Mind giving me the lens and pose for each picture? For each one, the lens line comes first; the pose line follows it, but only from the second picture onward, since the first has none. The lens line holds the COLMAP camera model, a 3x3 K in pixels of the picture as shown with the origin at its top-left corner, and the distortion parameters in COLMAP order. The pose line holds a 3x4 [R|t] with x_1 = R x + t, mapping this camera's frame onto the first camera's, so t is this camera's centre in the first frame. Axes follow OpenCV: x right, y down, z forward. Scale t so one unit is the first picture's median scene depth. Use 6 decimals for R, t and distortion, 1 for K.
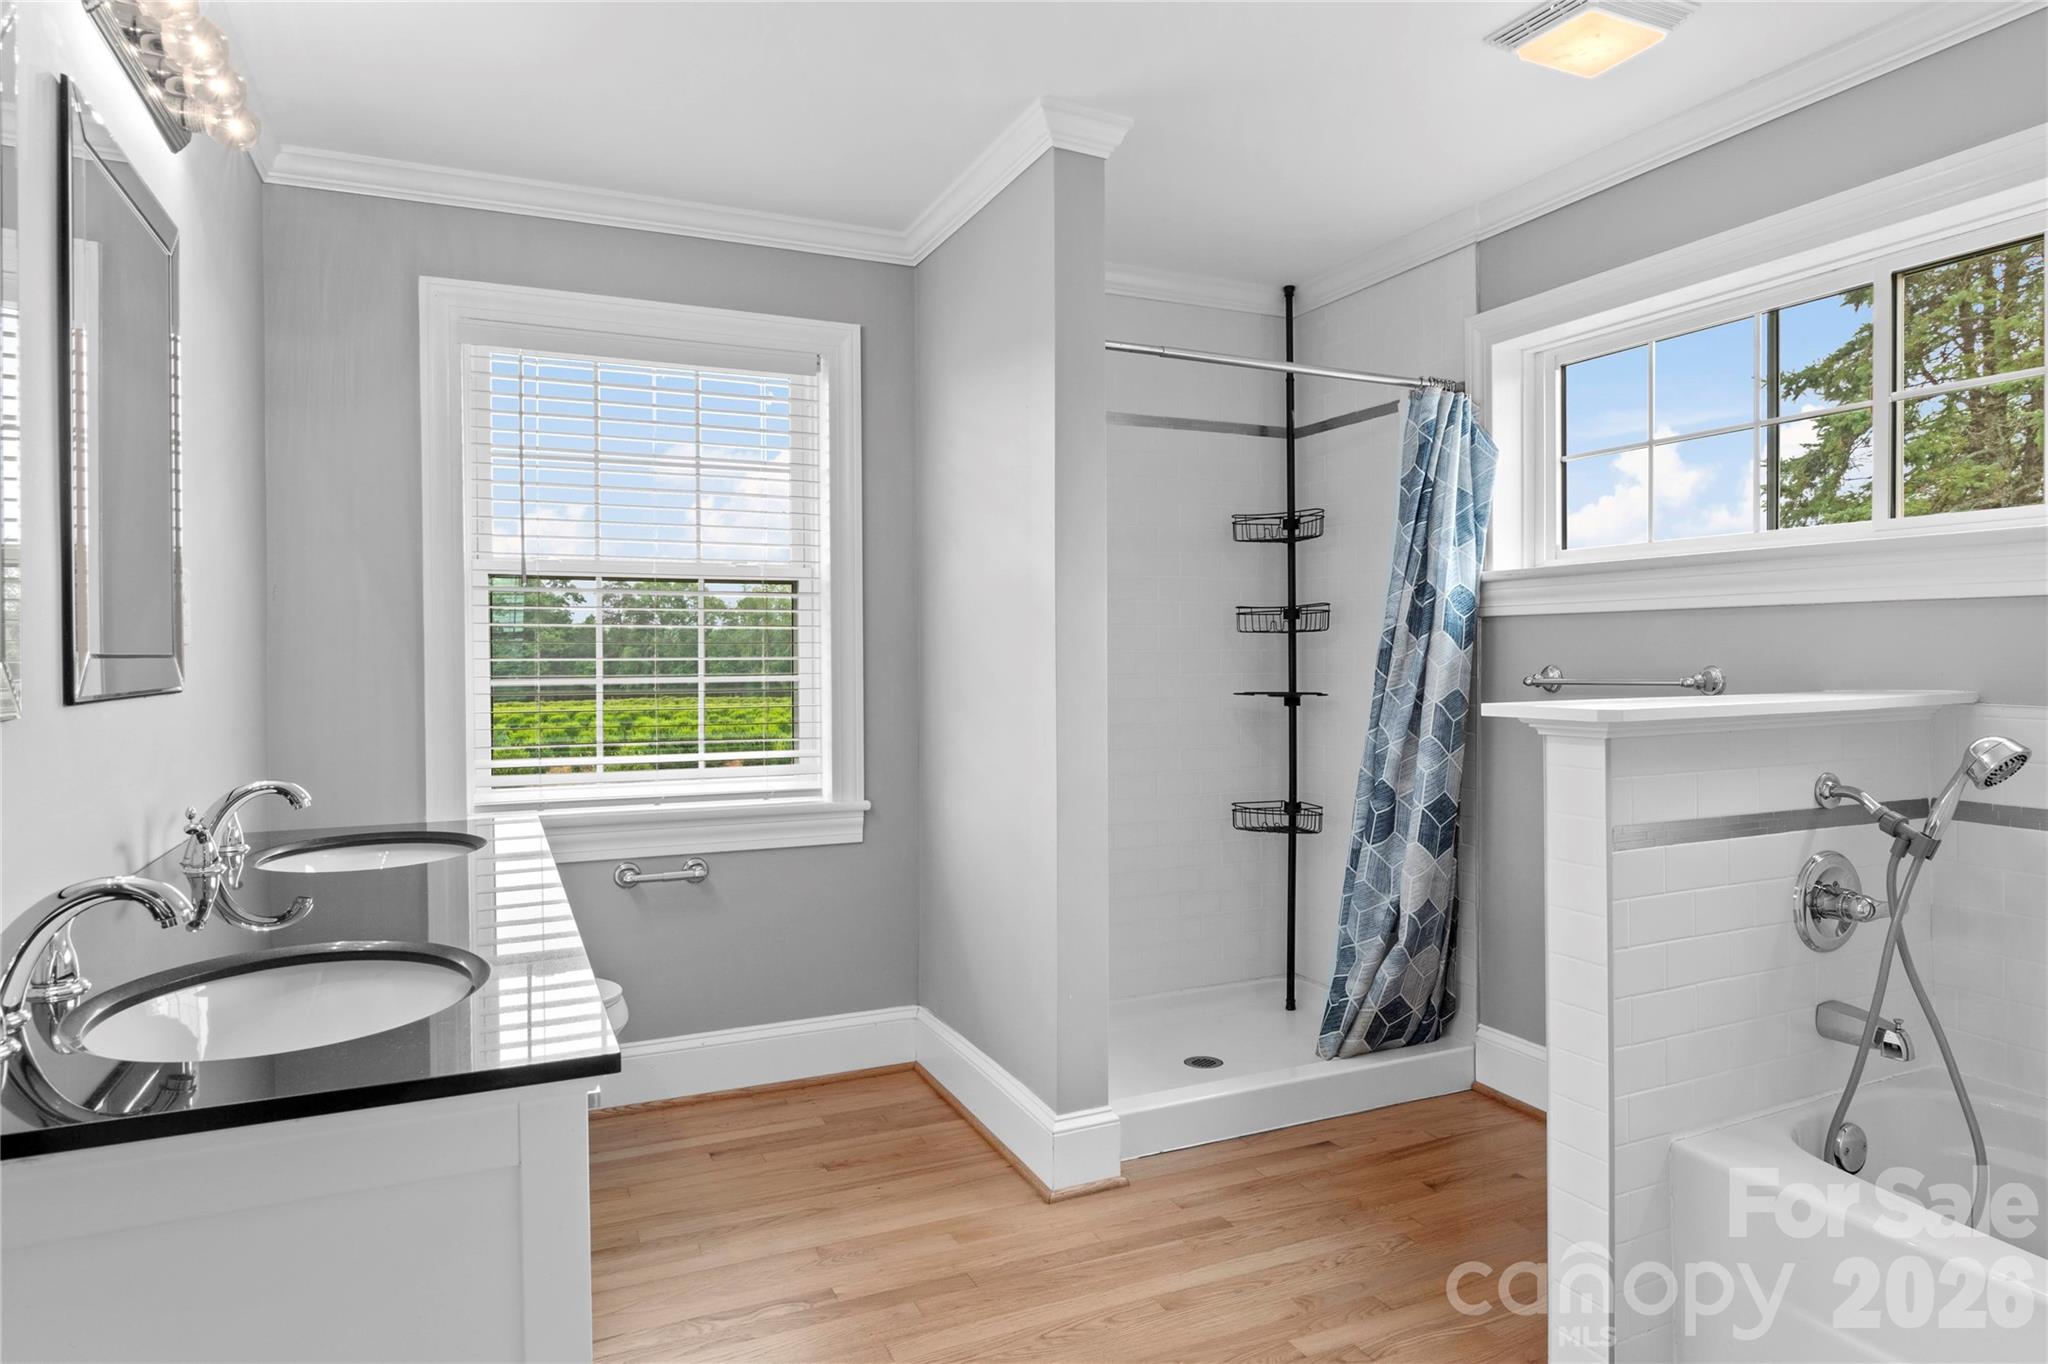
lens RADIAL K [[1260.1, 0, 1063.2], [0, 1260.1, 639.7], [0, 0, 1]] dist [0.163849, -0.000483]
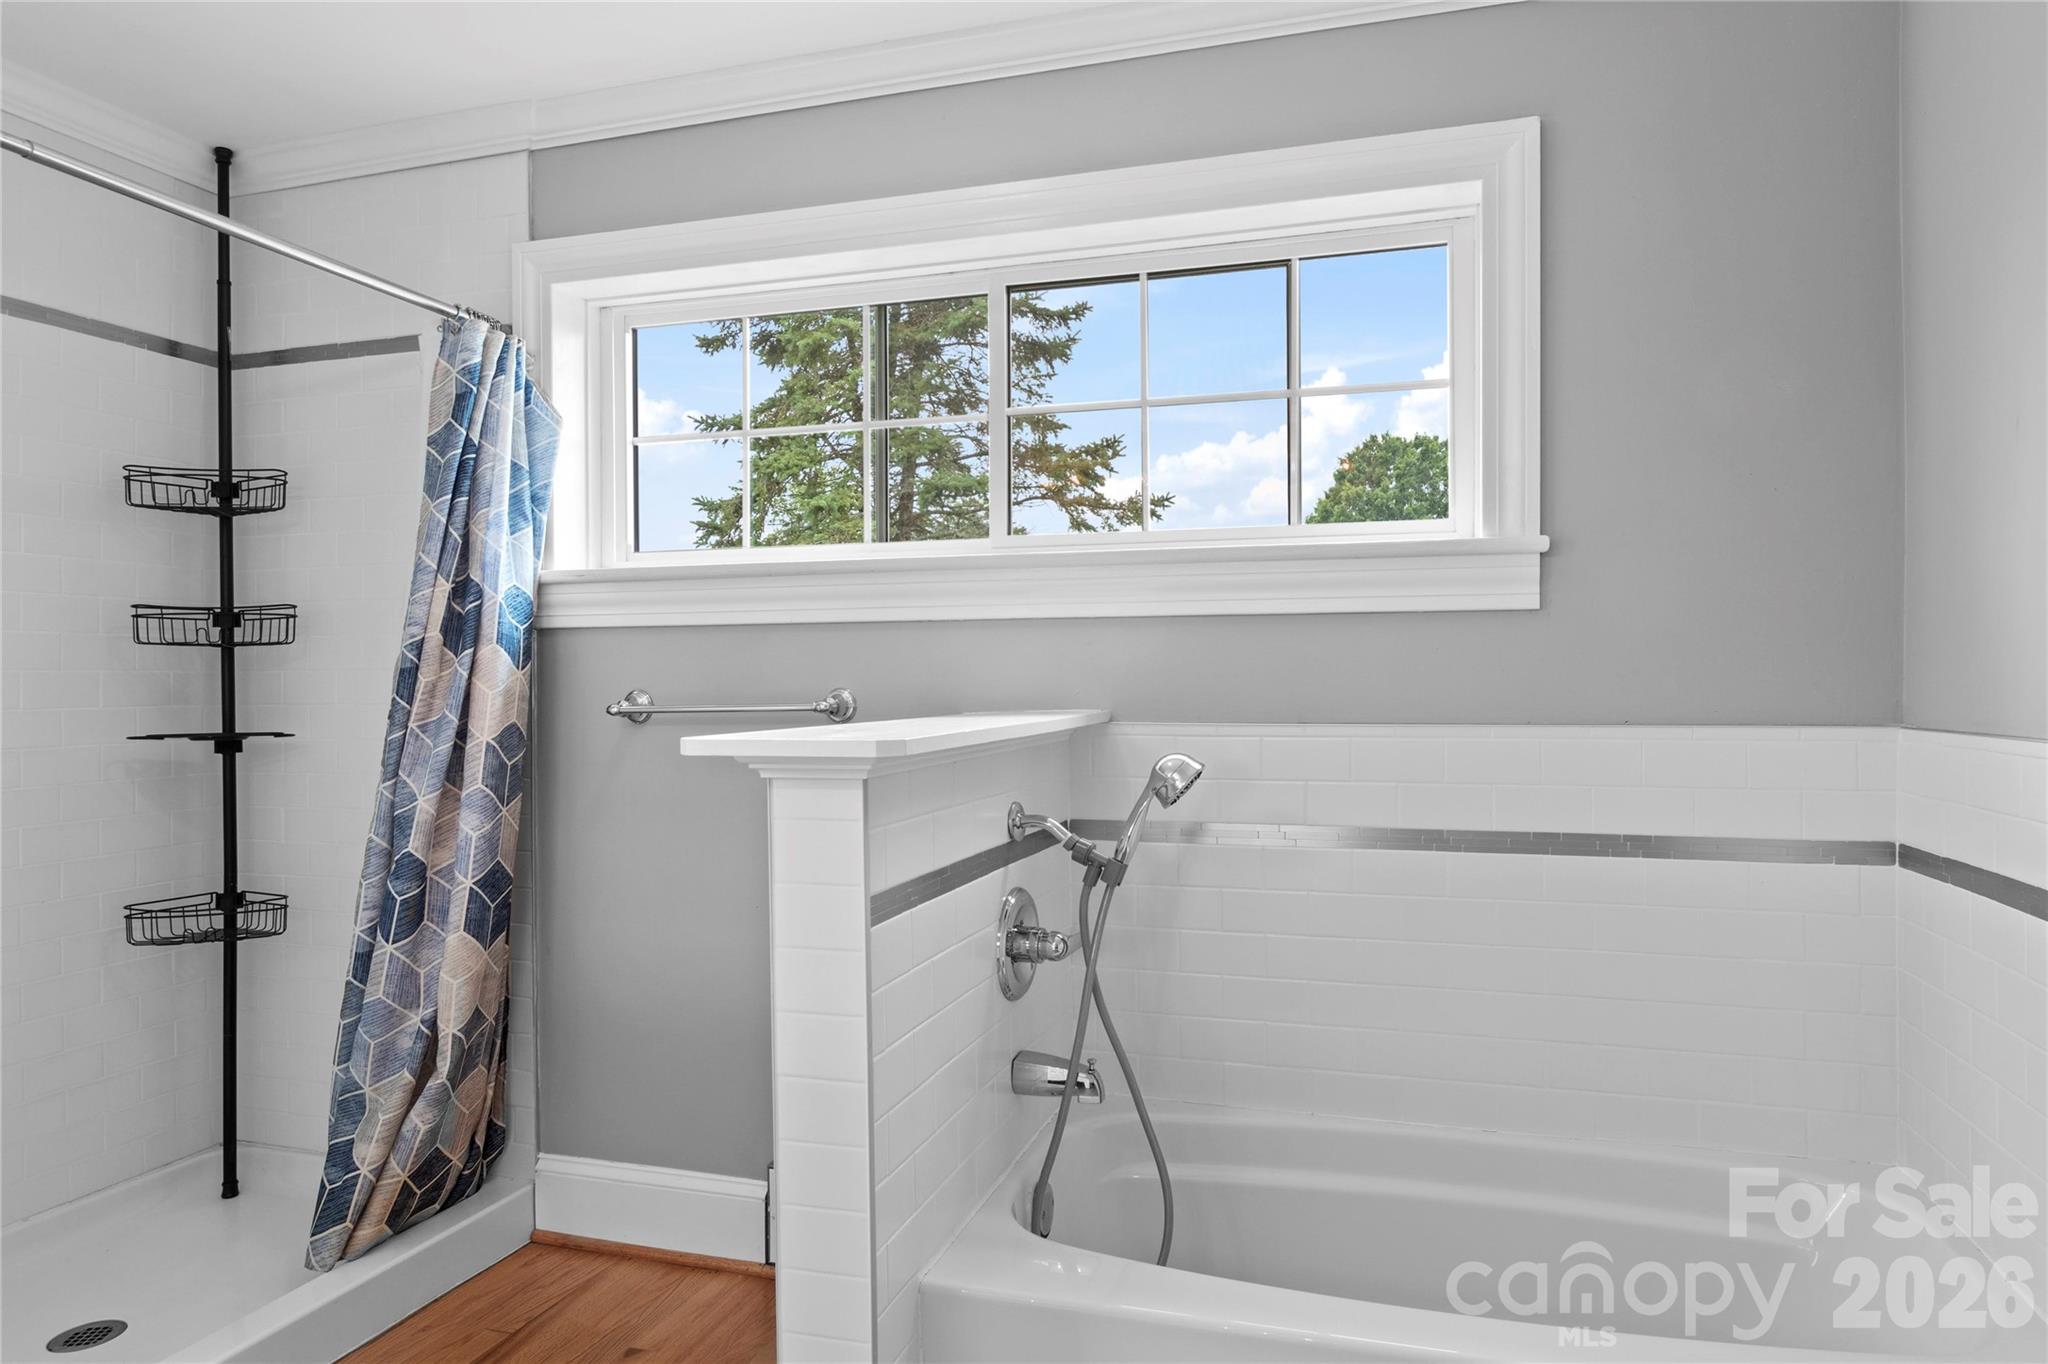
lens RADIAL K [[1237.6, 0, 1024.4], [0, 1237.6, 679.4], [0, 0, 1]] dist [-0.002504, -0.001426]
pose [[0.674217, 0.007626, 0.738494, -0.028895], [-0.008728, 0.999959, -0.002357, 0.012364], [-0.738482, -0.004857, 0.674256, 0.279019]]
